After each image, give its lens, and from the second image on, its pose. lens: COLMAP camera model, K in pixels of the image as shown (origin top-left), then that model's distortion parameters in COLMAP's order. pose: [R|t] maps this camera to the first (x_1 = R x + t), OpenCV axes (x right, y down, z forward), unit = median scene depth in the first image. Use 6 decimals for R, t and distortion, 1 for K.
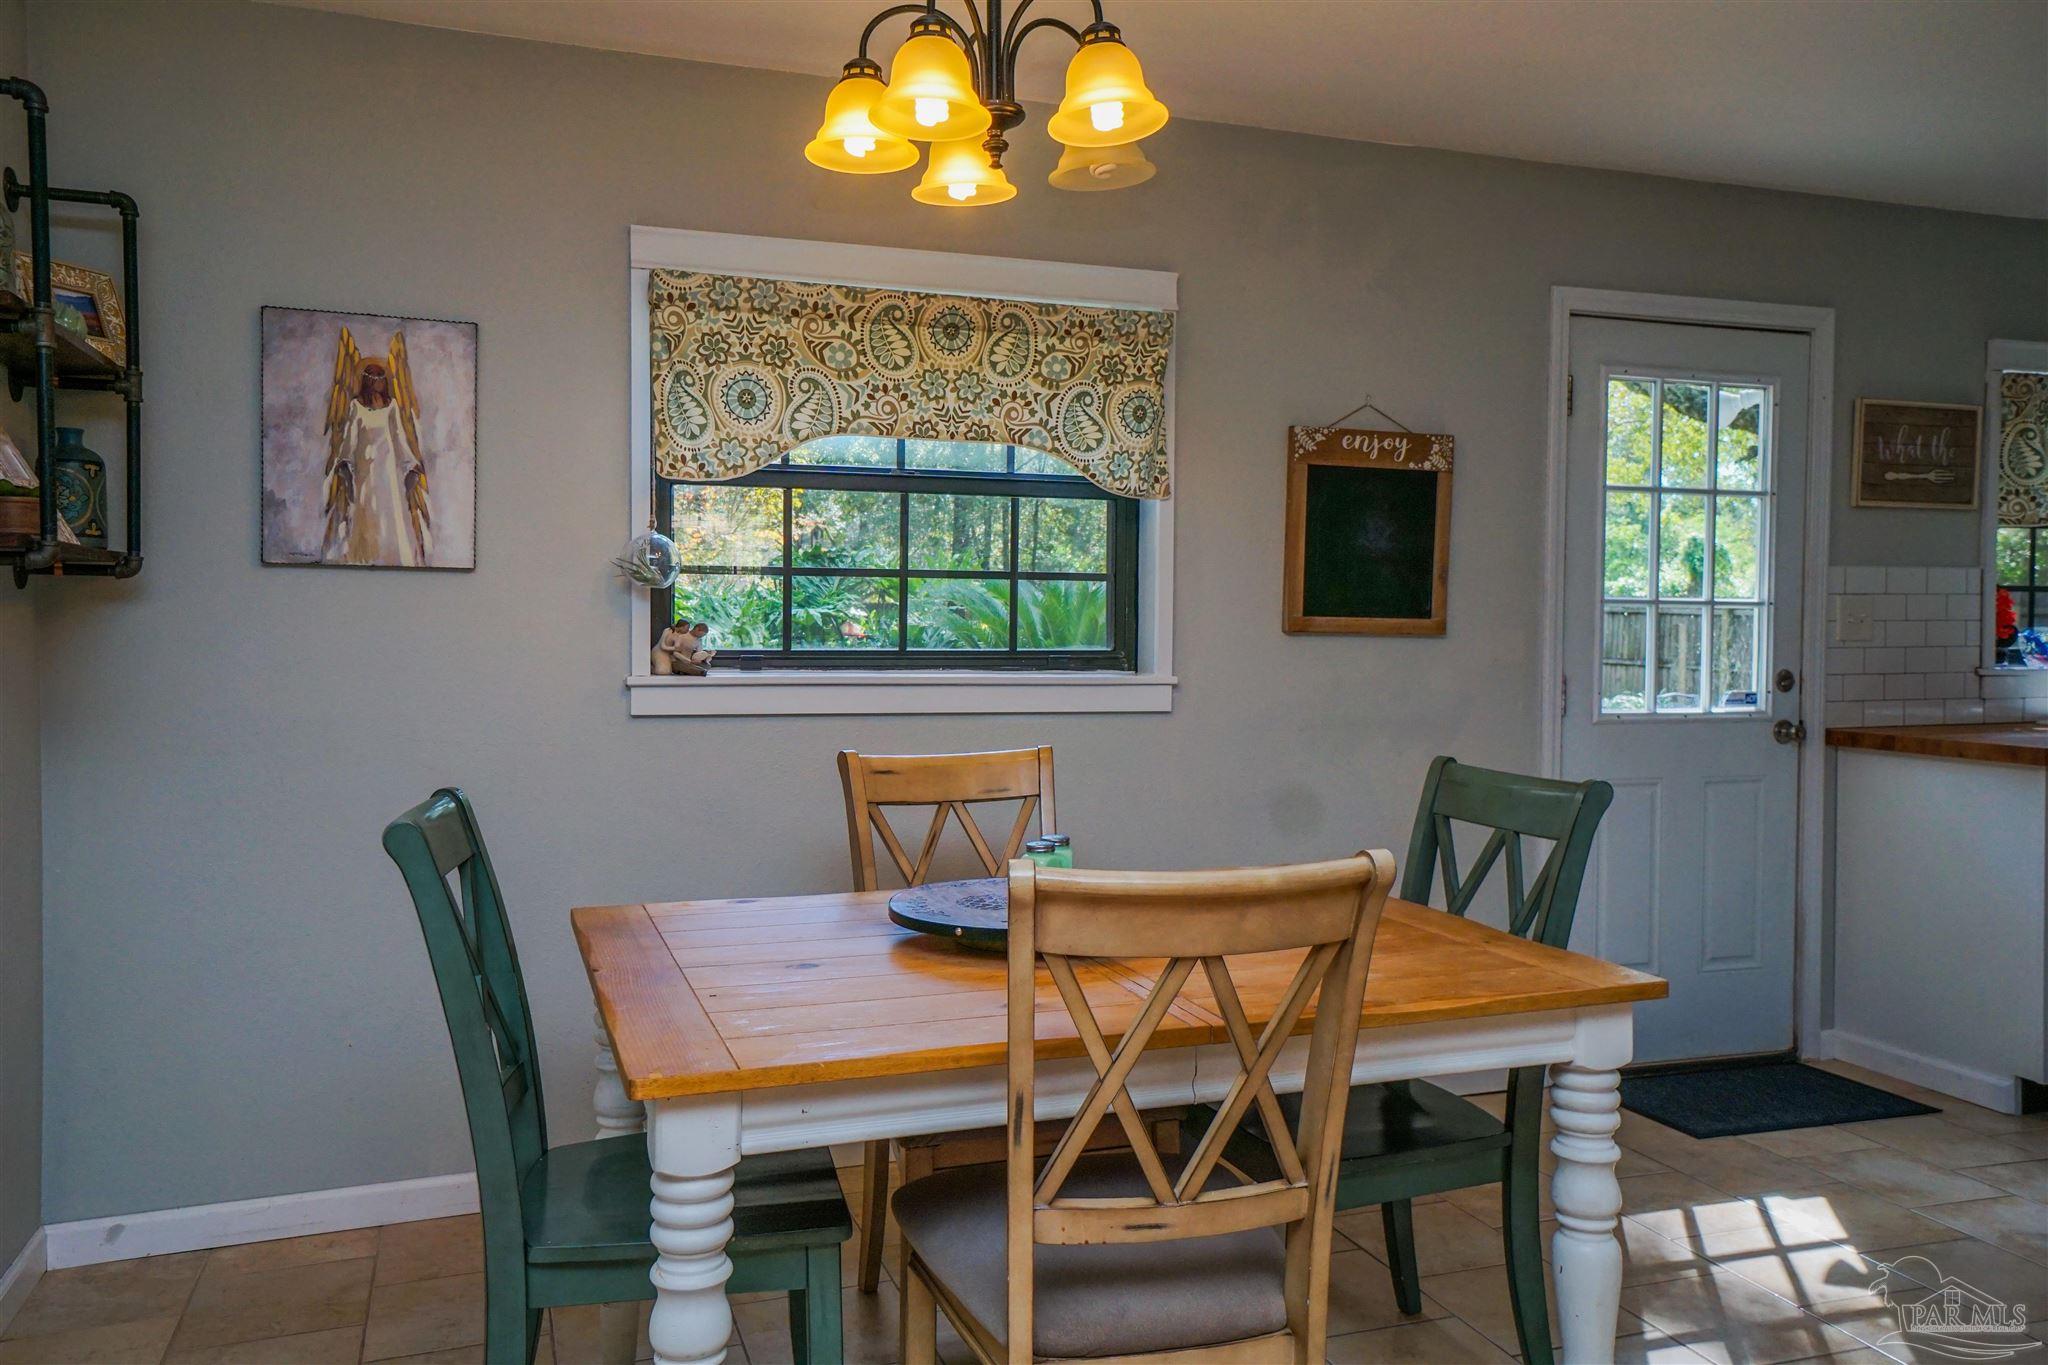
lens RADIAL K [[1555.0, 0, 1012.6], [0, 1555.0, 647.4], [0, 0, 1]] dist [0.020059, 0.005988]
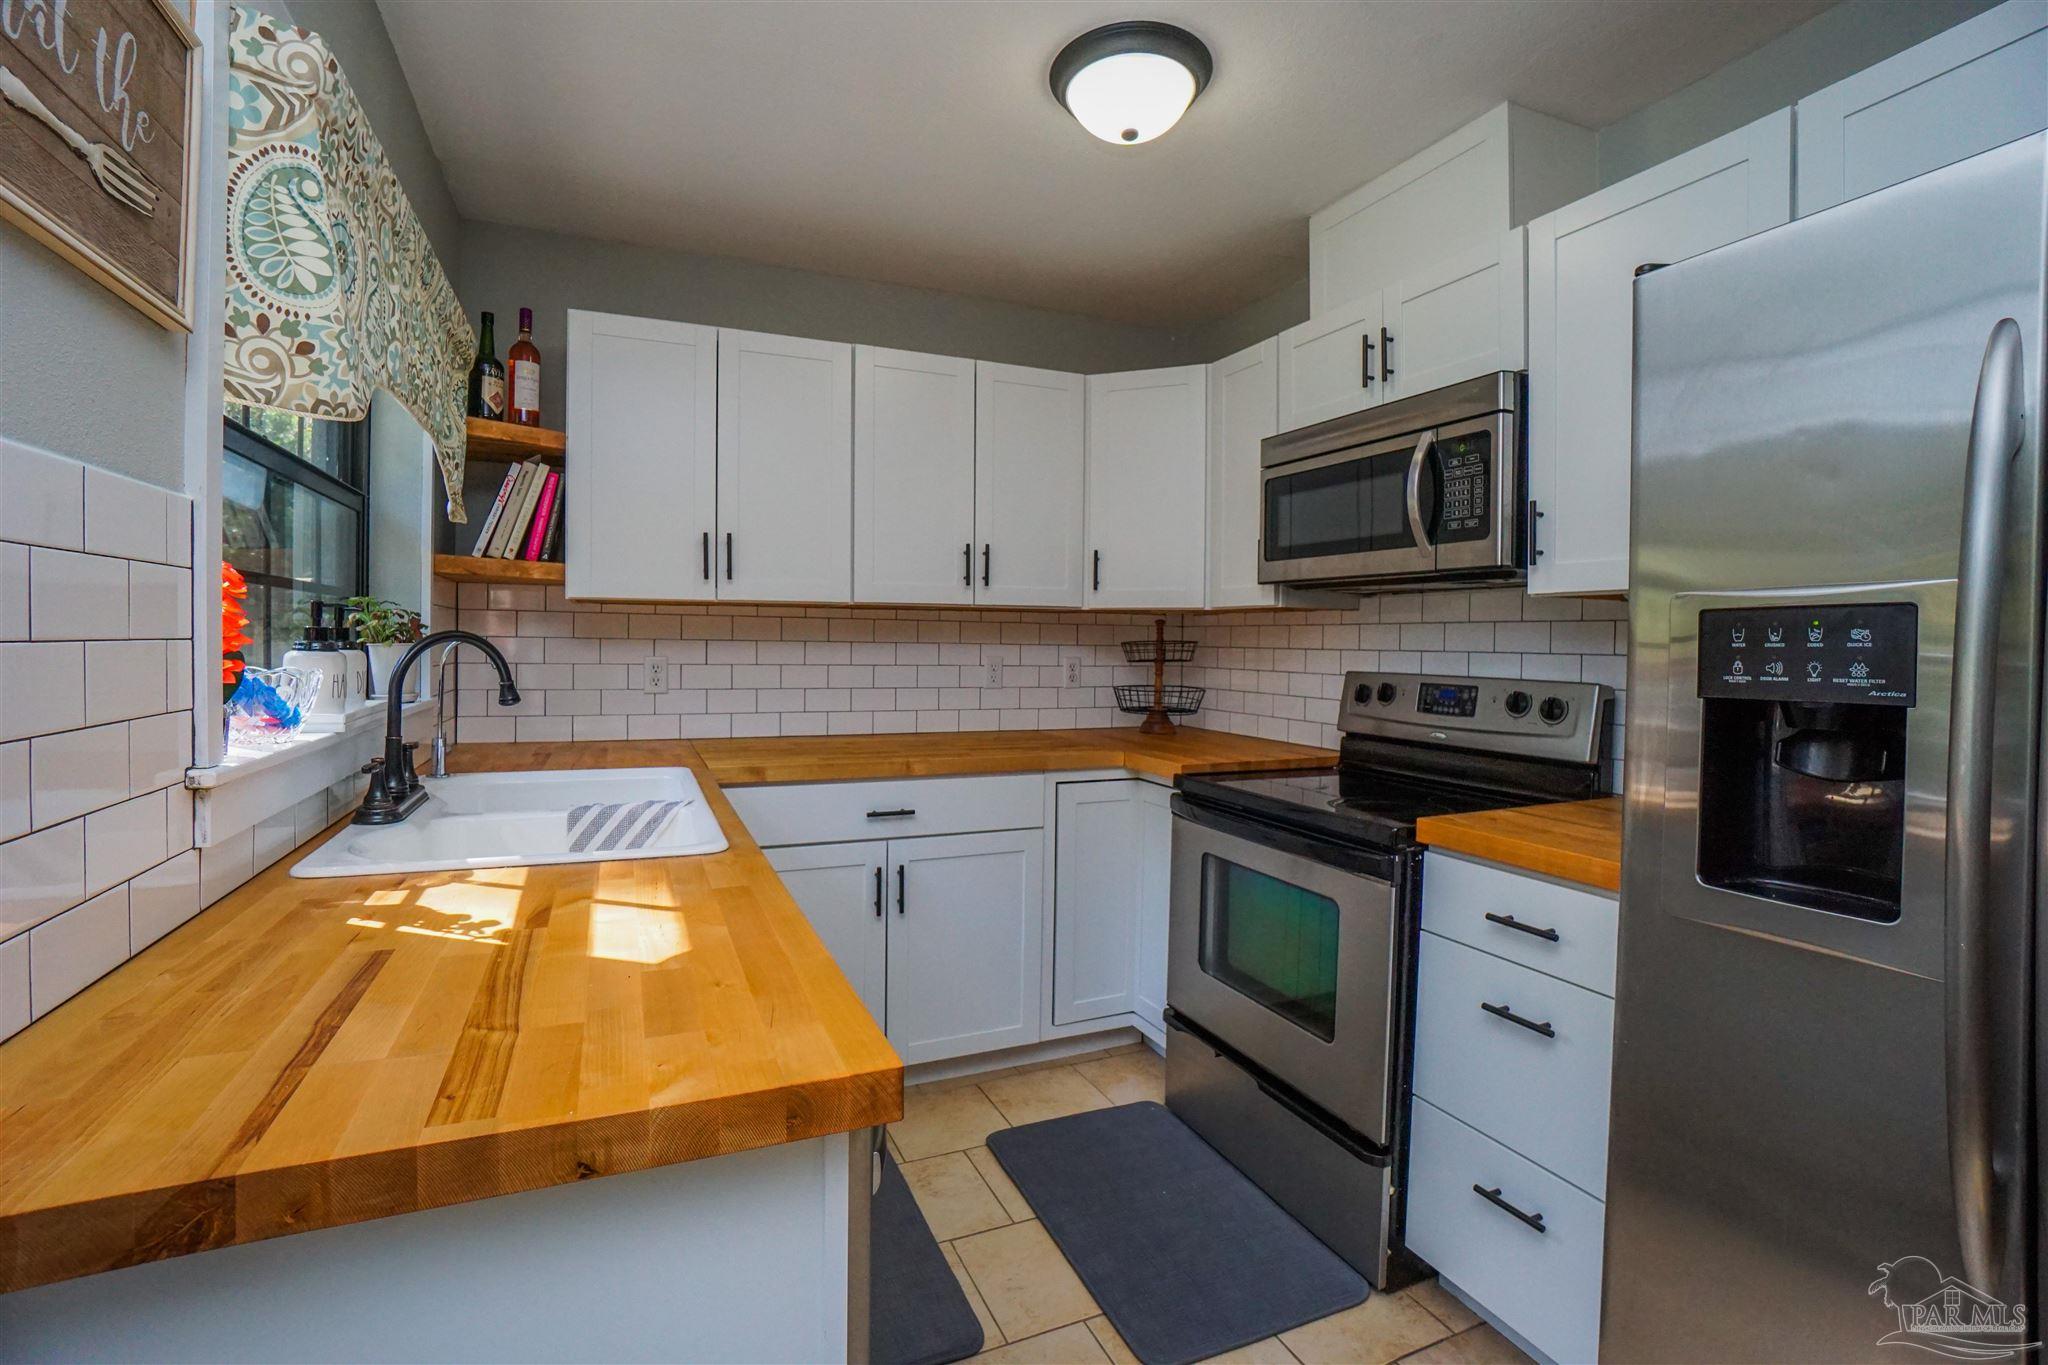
lens RADIAL K [[898.6, 0, 1017.7], [0, 898.6, 664.0], [0, 0, 1]] dist [-0.057319, 0.018743]
pose [[-0.073989, -0.021783, 0.997021, 0.513620], [0.012055, 0.999669, 0.022735, -0.018310], [-0.997186, 0.013701, -0.073702, 1.051772]]
